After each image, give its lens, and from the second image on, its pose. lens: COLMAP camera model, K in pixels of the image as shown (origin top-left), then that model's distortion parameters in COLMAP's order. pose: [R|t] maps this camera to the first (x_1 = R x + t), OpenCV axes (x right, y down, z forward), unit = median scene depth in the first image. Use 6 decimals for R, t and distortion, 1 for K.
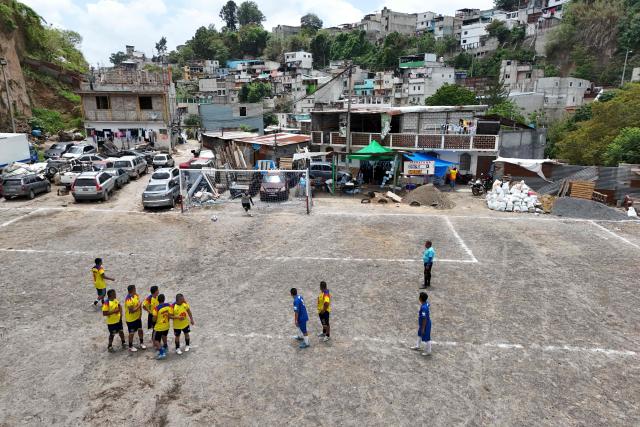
lens RADIAL K [[507.8, 0, 320.0], [0, 507.8, 213.5], [0, 0, 1]] dist [0.079750, -0.096377]
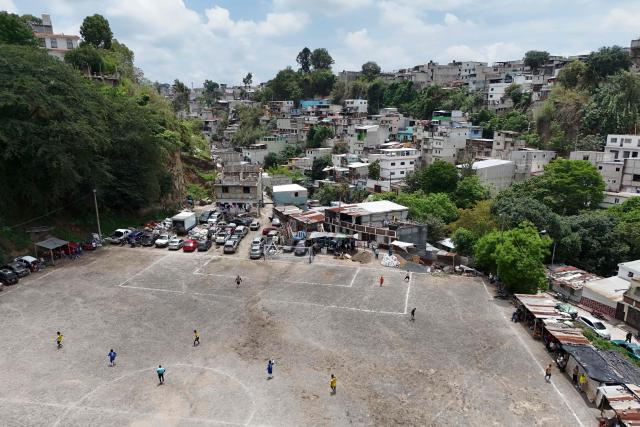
lens RADIAL K [[507.8, 0, 320.0], [0, 507.8, 213.5], [0, 0, 1]] dist [0.079750, -0.096377]
pose [[0.989239, 0.035645, -0.141903, 0.055870], [-0.036291, 0.999339, -0.001967, -0.036314], [0.141739, 0.007095, 0.989879, -0.229426]]
